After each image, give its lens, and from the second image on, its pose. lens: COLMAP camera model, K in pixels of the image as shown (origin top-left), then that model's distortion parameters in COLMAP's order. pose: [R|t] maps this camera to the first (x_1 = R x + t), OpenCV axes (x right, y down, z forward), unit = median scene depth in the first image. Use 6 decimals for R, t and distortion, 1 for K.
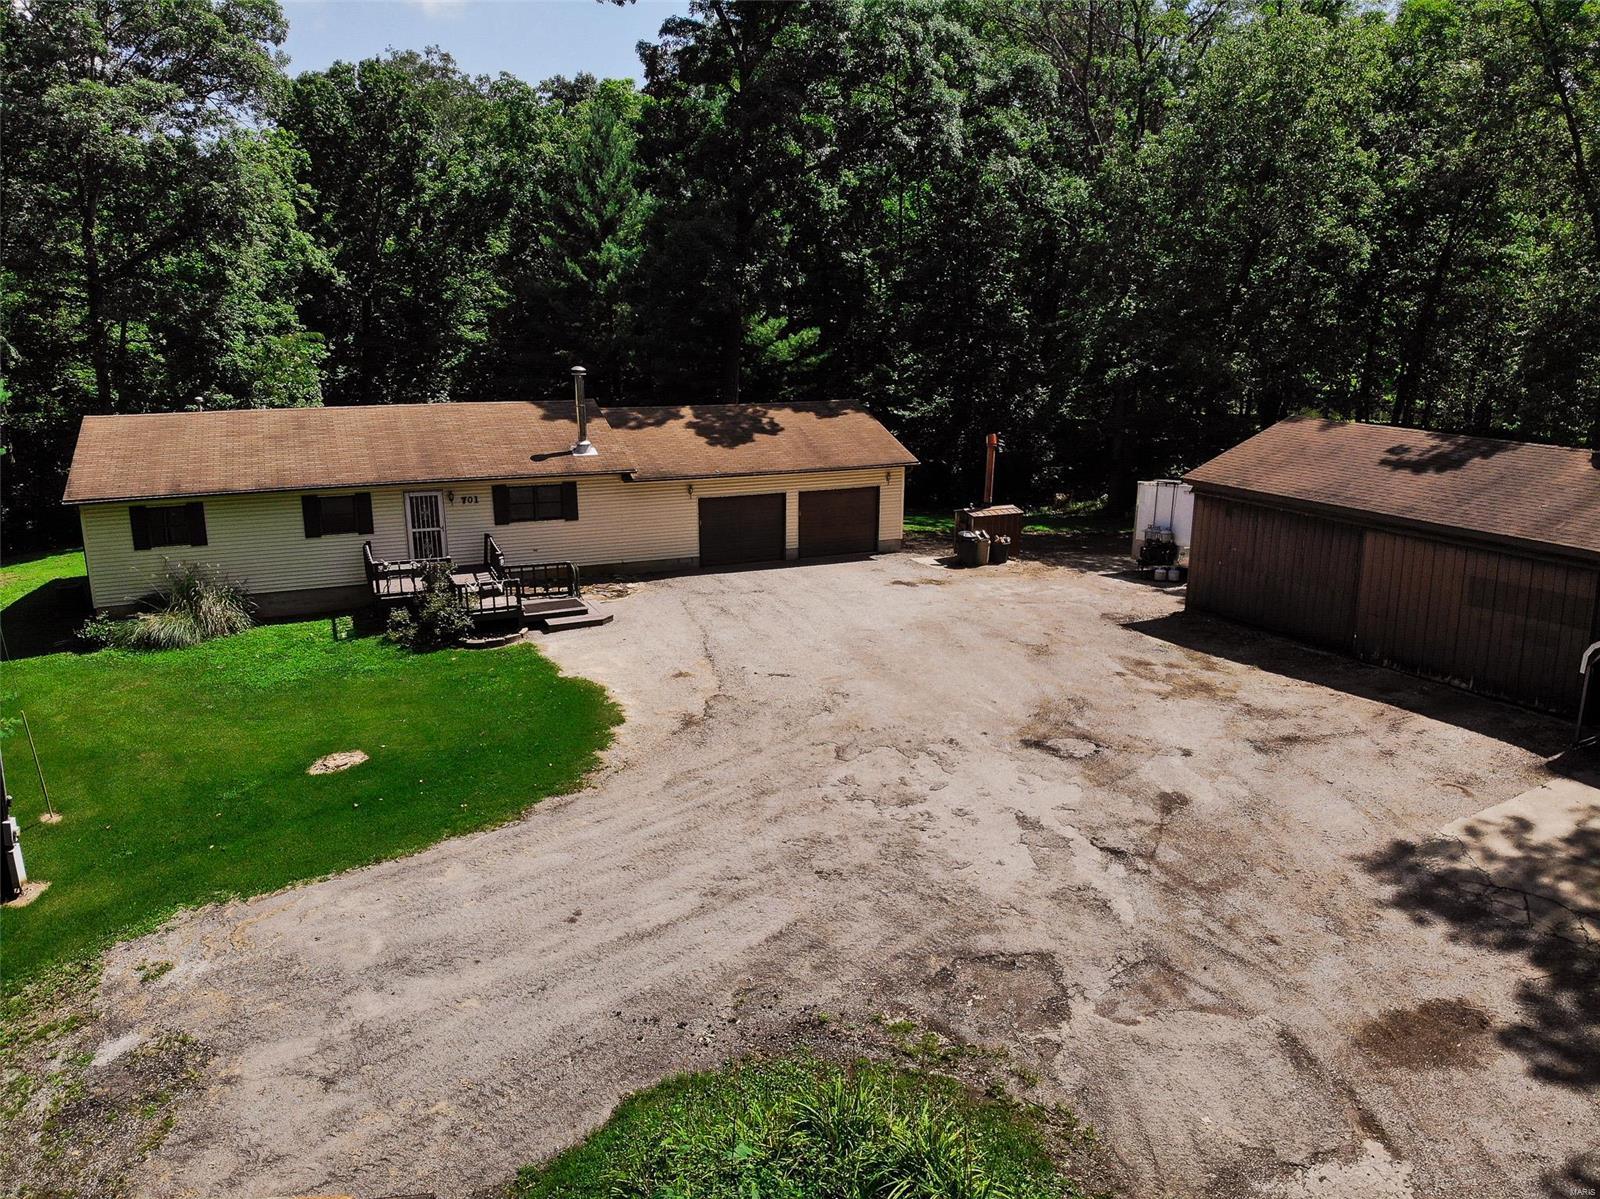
lens RADIAL K [[1112.2, 0, 800.0], [0, 1112.2, 599.5], [0, 0, 1]] dist [-0.046131, 0.000419]
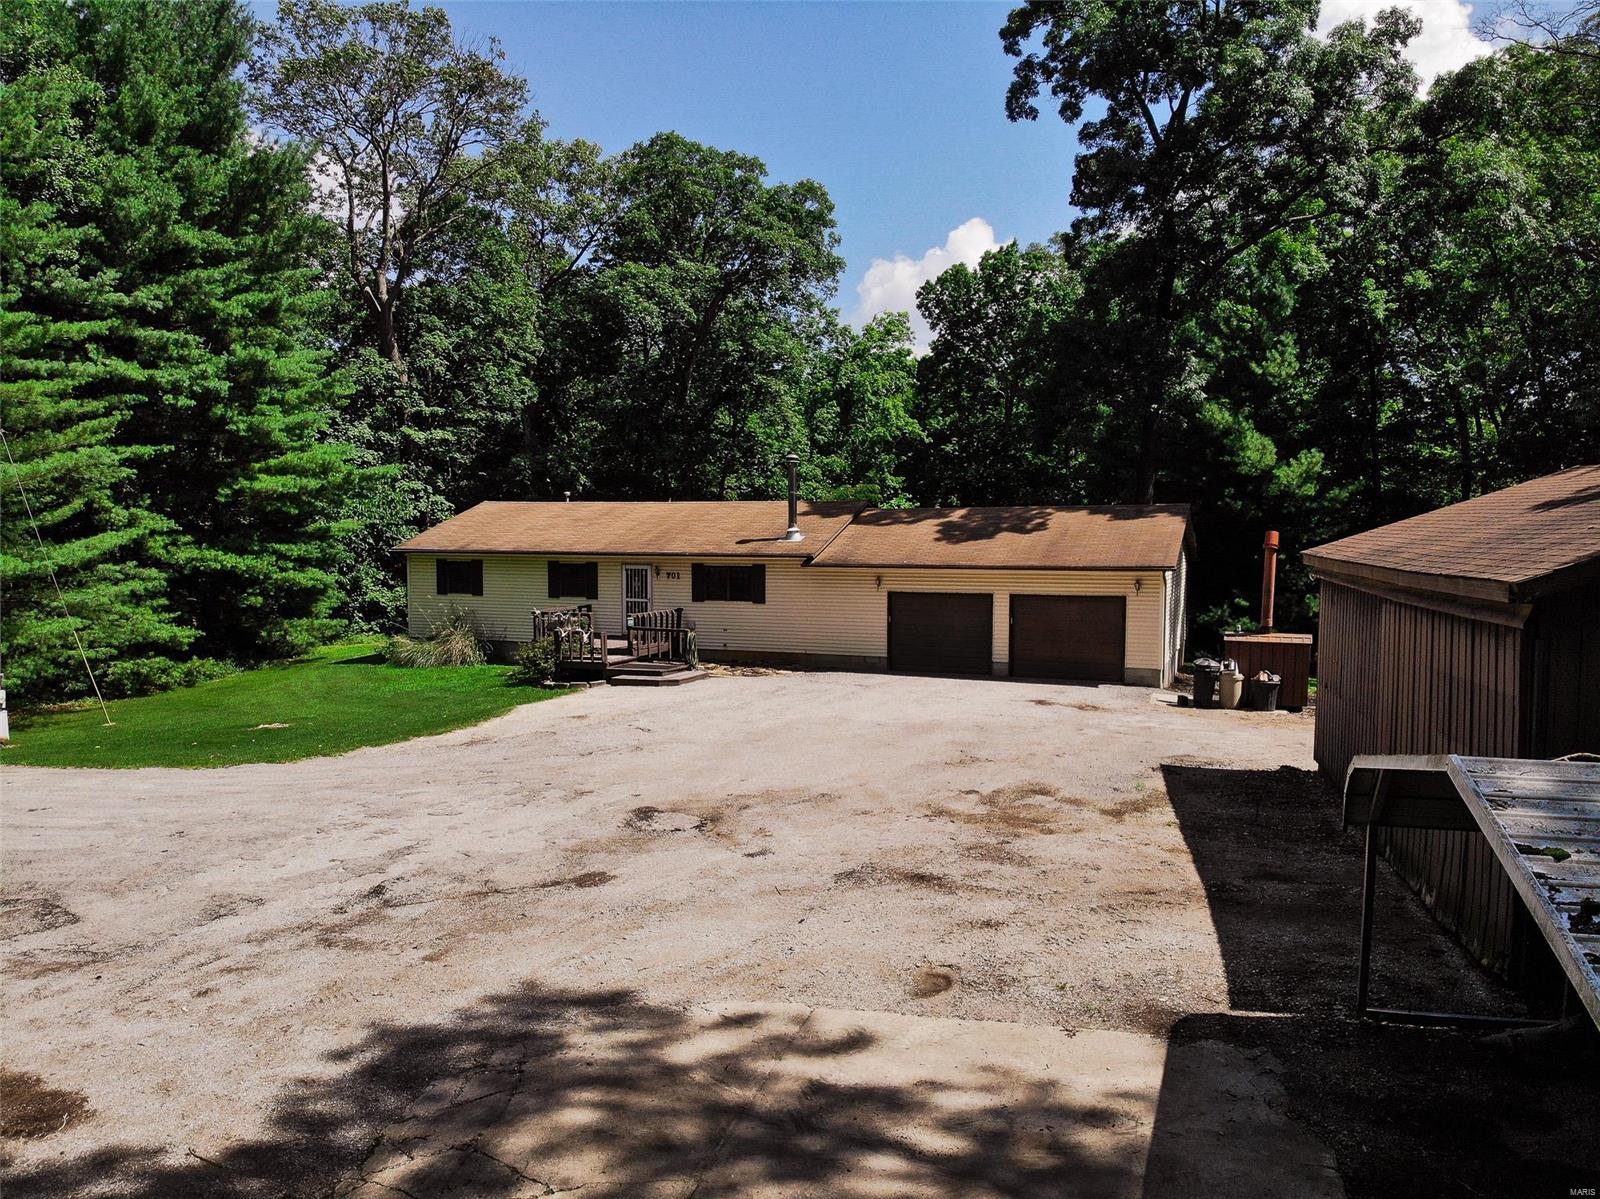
lens RADIAL K [[1132.5, 0, 800.0], [0, 1132.5, 599.5], [0, 0, 1]] dist [-0.009645, -0.009336]
pose [[0.707001, 0.035867, -0.706302, 0.819177], [-0.175018, 0.976521, -0.125603, 0.069496], [0.685214, 0.212417, 0.696679, 0.505610]]
